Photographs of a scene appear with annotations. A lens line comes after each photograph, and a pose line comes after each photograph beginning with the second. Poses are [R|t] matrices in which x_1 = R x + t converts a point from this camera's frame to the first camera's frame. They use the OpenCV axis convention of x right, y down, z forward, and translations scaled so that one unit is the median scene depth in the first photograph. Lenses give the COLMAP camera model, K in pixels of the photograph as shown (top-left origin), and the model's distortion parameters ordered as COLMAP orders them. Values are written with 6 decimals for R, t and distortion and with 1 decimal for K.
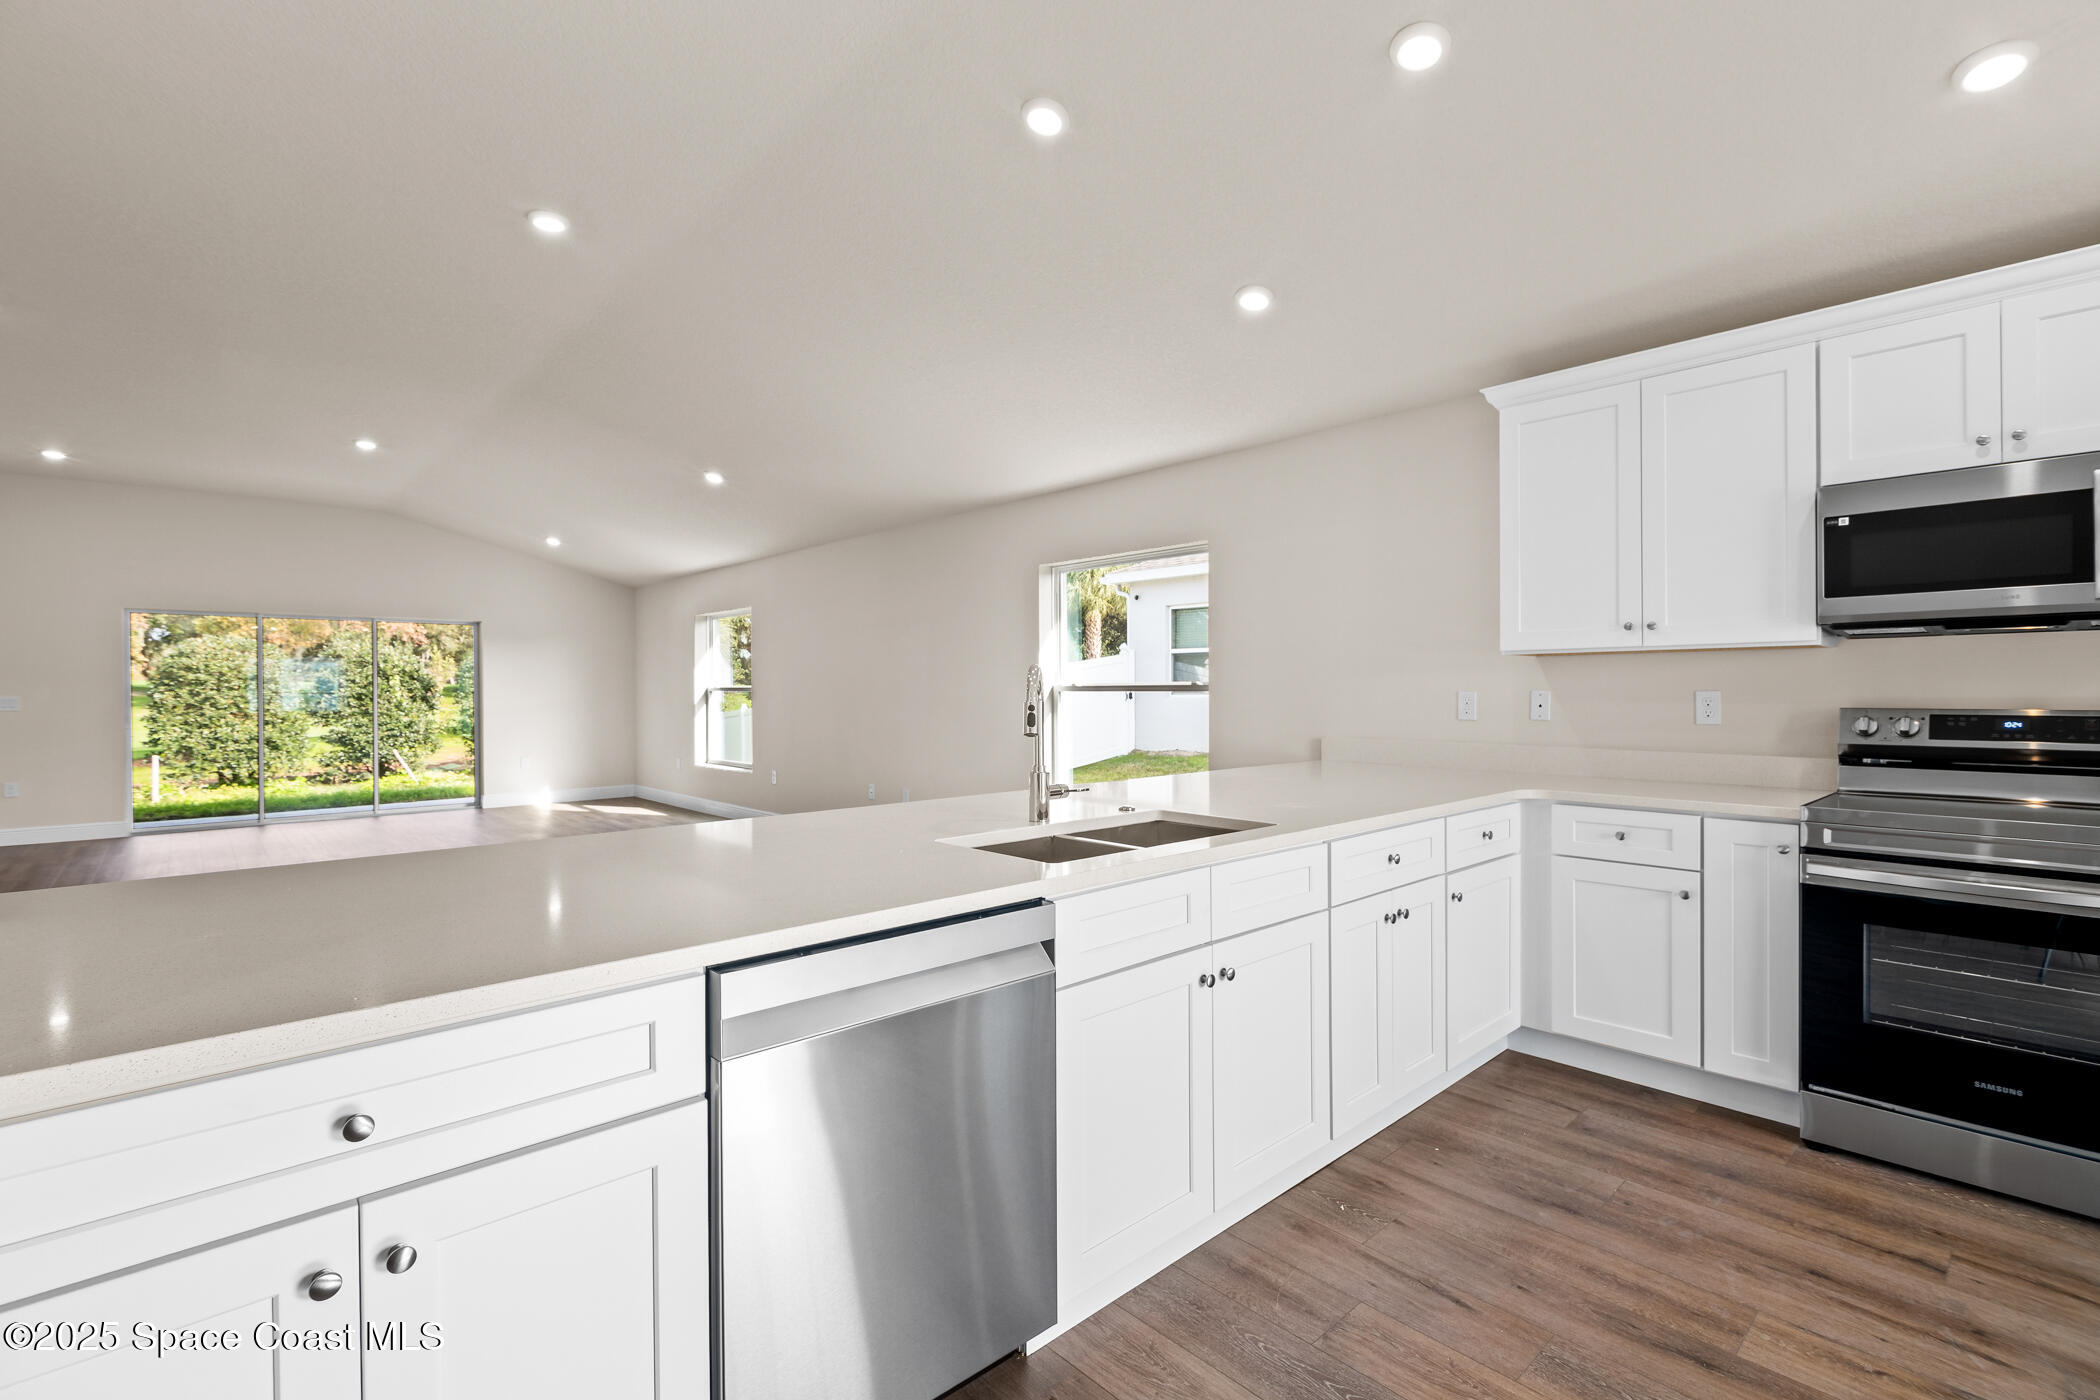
lens RADIAL K [[947.6, 0, 1058.4], [0, 947.6, 692.0], [0, 0, 1]] dist [0.002515, -0.002236]
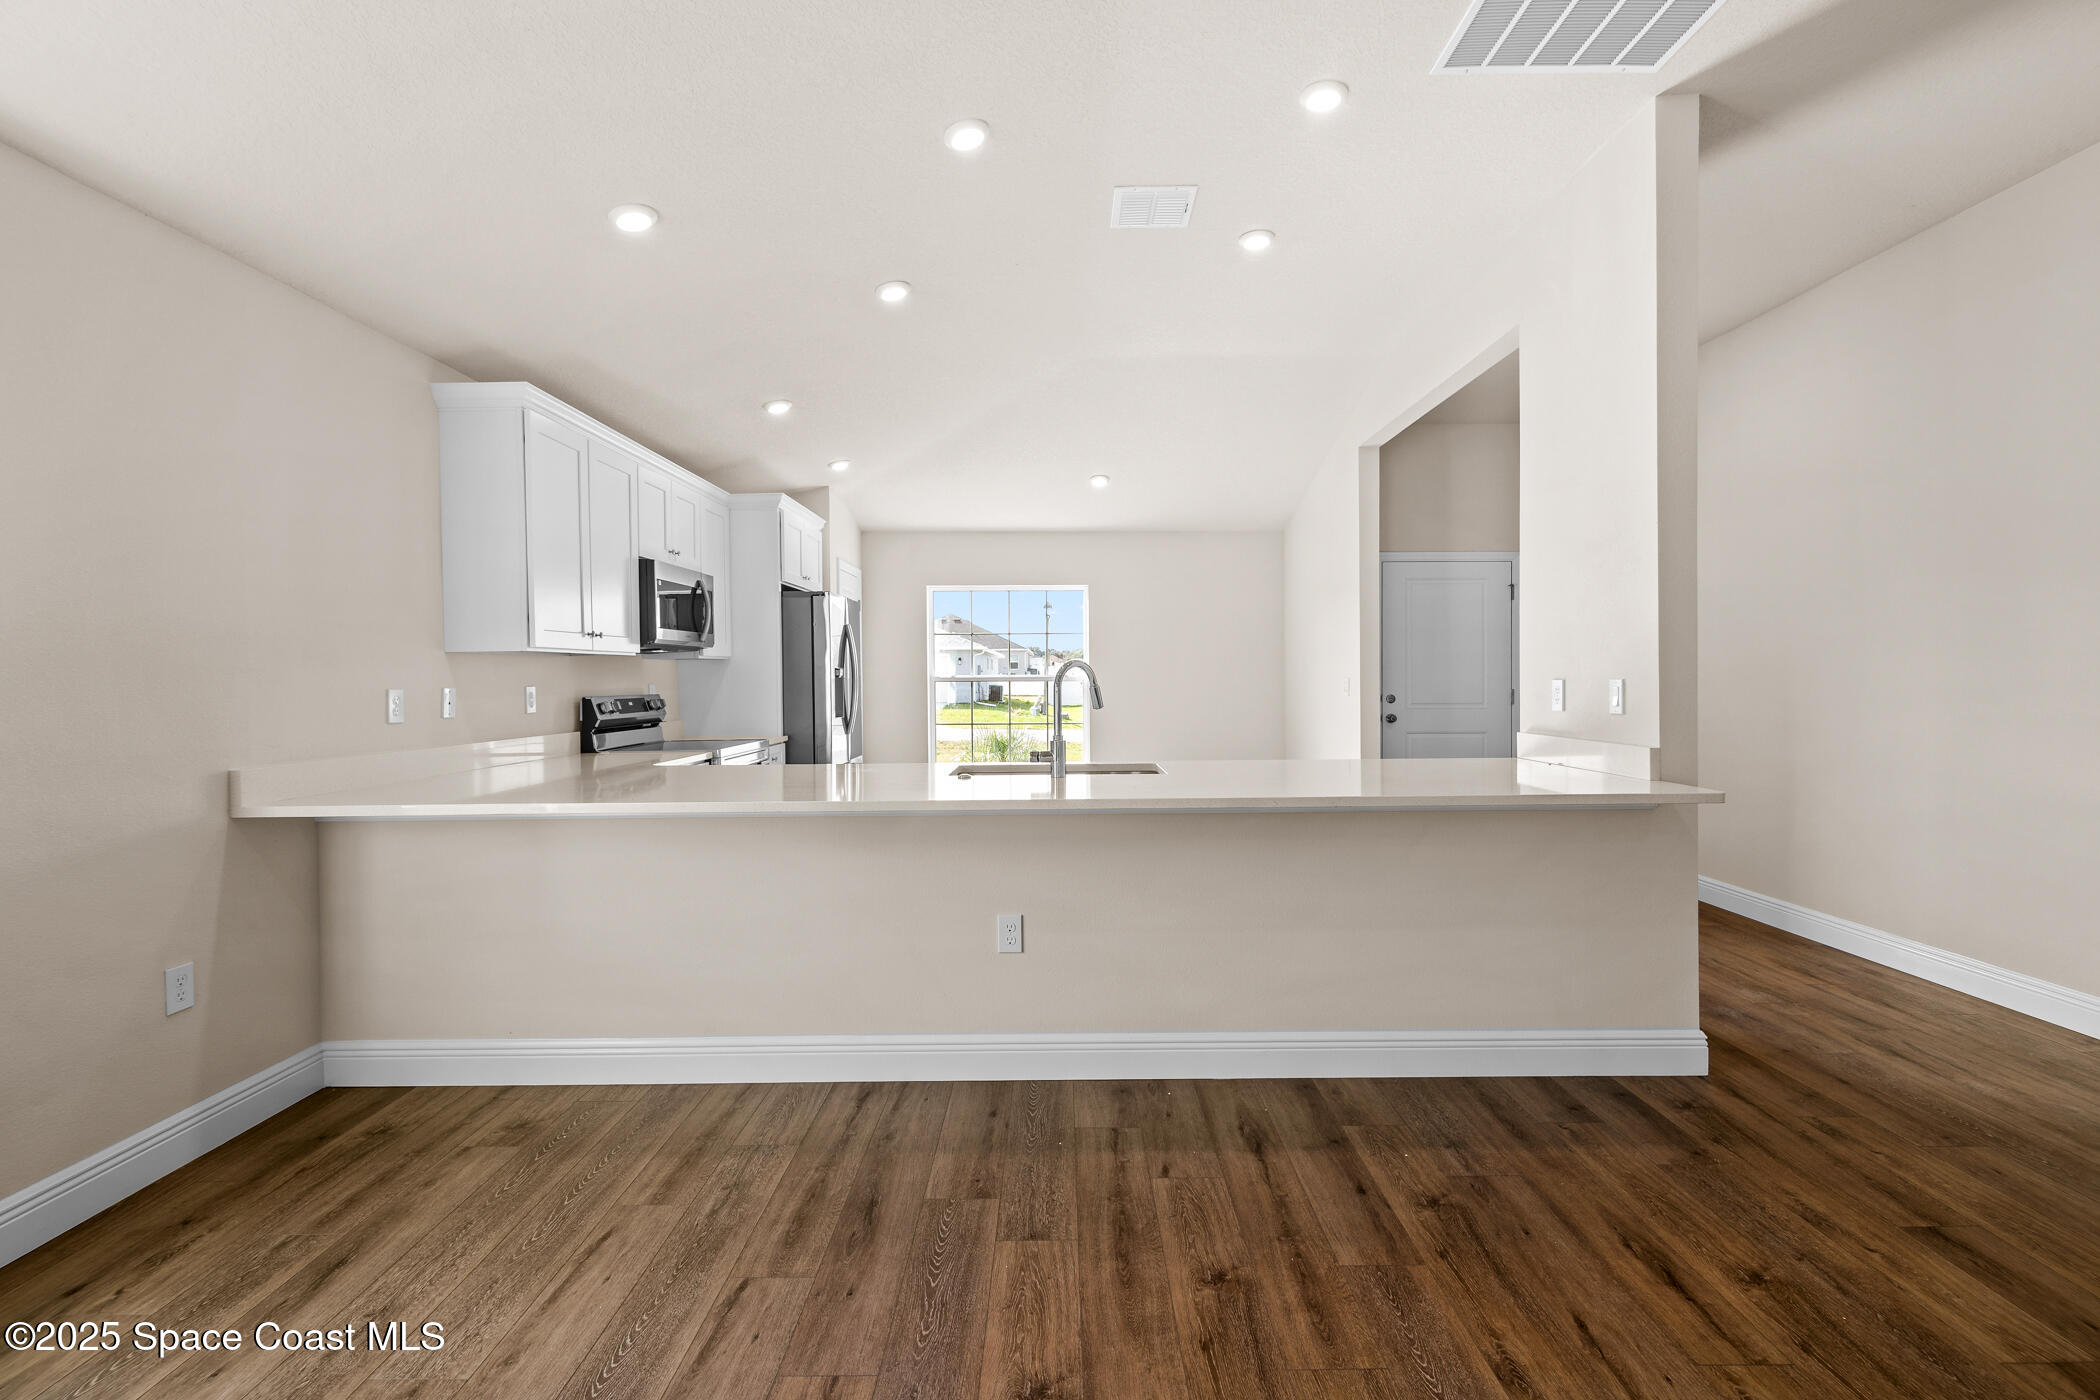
lens RADIAL K [[947.6, 0, 1049.8], [0, 947.6, 675.5], [0, 0, 1]] dist [0.002515, -0.002236]
pose [[-0.728781, 0.011718, 0.684646, -0.713871], [0.014458, 0.999894, -0.001724, -0.003221], [-0.684594, 0.008642, -0.728873, 1.529927]]
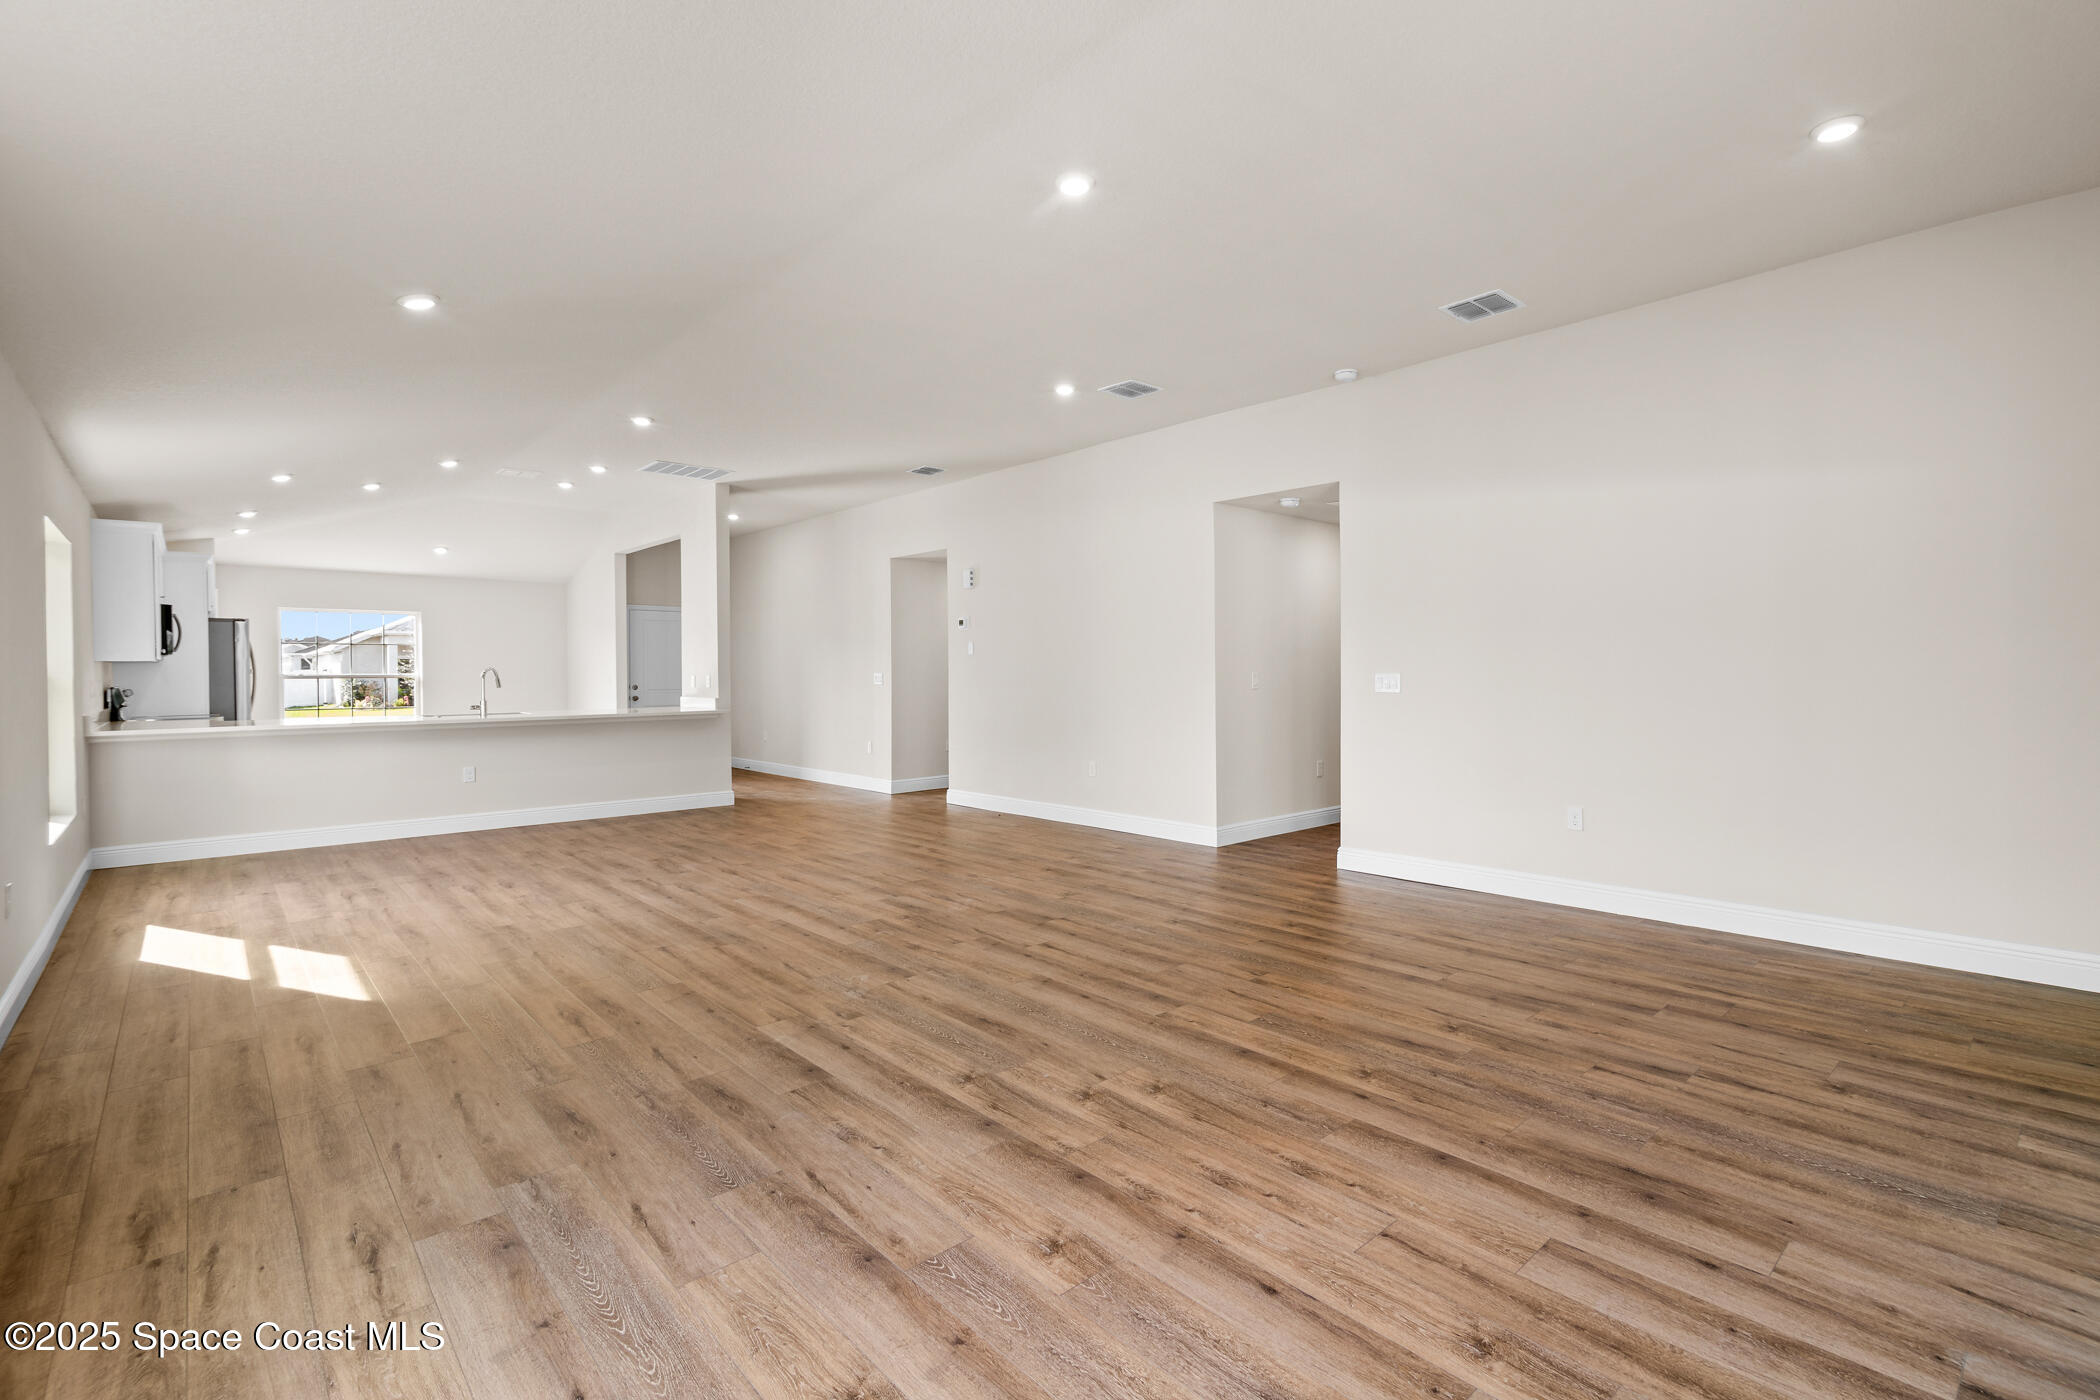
lens RADIAL K [[947.6, 0, 1040.0], [0, 947.6, 696.6], [0, 0, 1]] dist [0.002515, -0.002236]
pose [[-0.999353, 0.012133, 0.033851, -1.591629], [0.013199, 0.999418, 0.031462, -0.004937], [-0.033450, 0.031888, -0.998932, 3.254995]]
